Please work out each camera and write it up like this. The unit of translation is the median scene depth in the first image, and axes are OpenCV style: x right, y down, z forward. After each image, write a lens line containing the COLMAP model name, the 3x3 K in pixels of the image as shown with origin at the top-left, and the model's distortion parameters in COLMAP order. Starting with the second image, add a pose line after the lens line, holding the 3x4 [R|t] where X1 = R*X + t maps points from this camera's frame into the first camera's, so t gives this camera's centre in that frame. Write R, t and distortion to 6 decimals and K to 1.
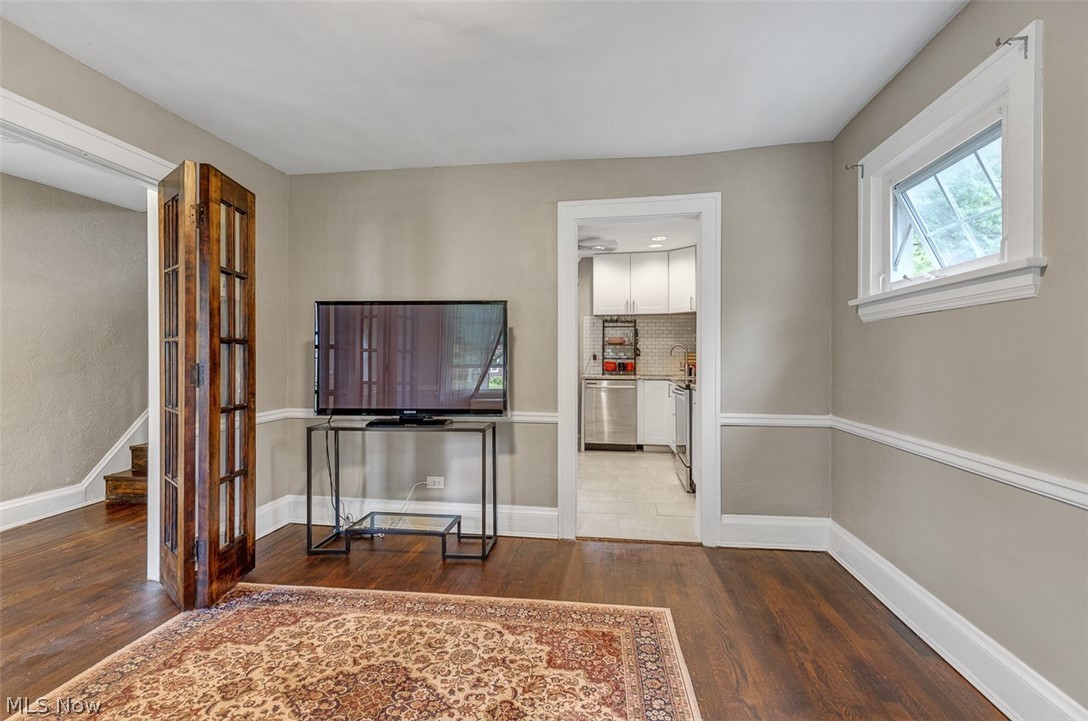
lens RADIAL K [[501.3, 0, 522.2], [0, 501.3, 360.2], [0, 0, 1]] dist [0.012498, -0.001077]
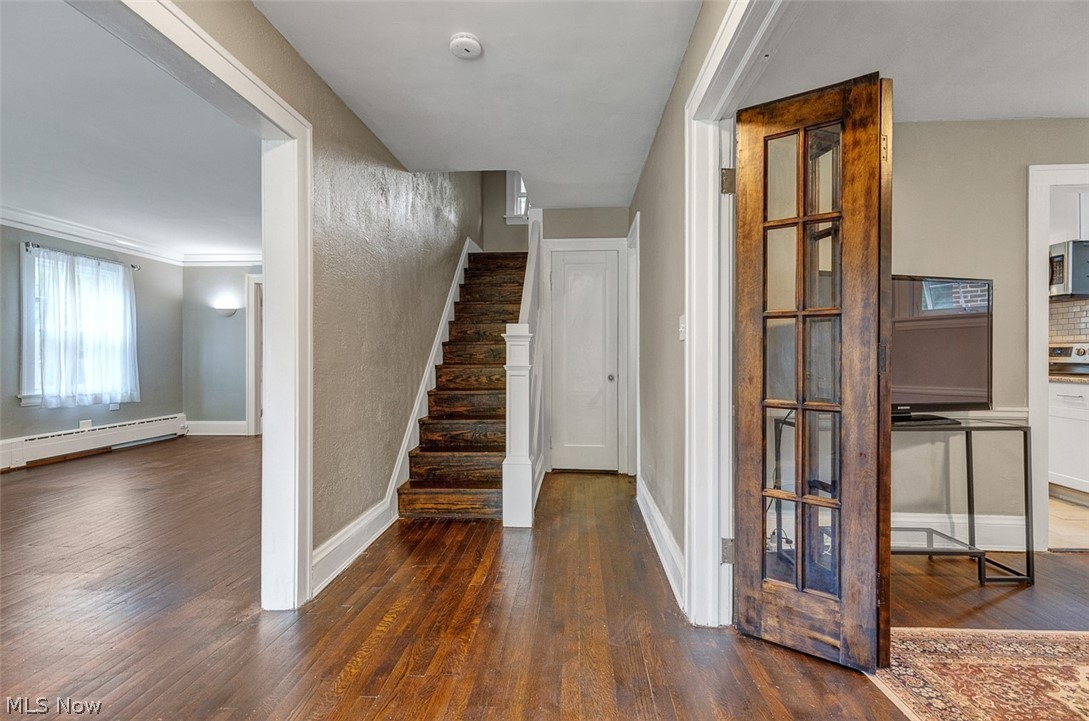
lens RADIAL K [[501.8, 0, 544.7], [0, 501.8, 354.3], [0, 0, 1]] dist [0.012498, -0.001077]
pose [[0.994923, 0.001325, 0.100626, -0.858436], [-0.000982, 0.999994, -0.003456, 0.016802], [-0.100630, 0.003340, 0.994918, 0.205573]]
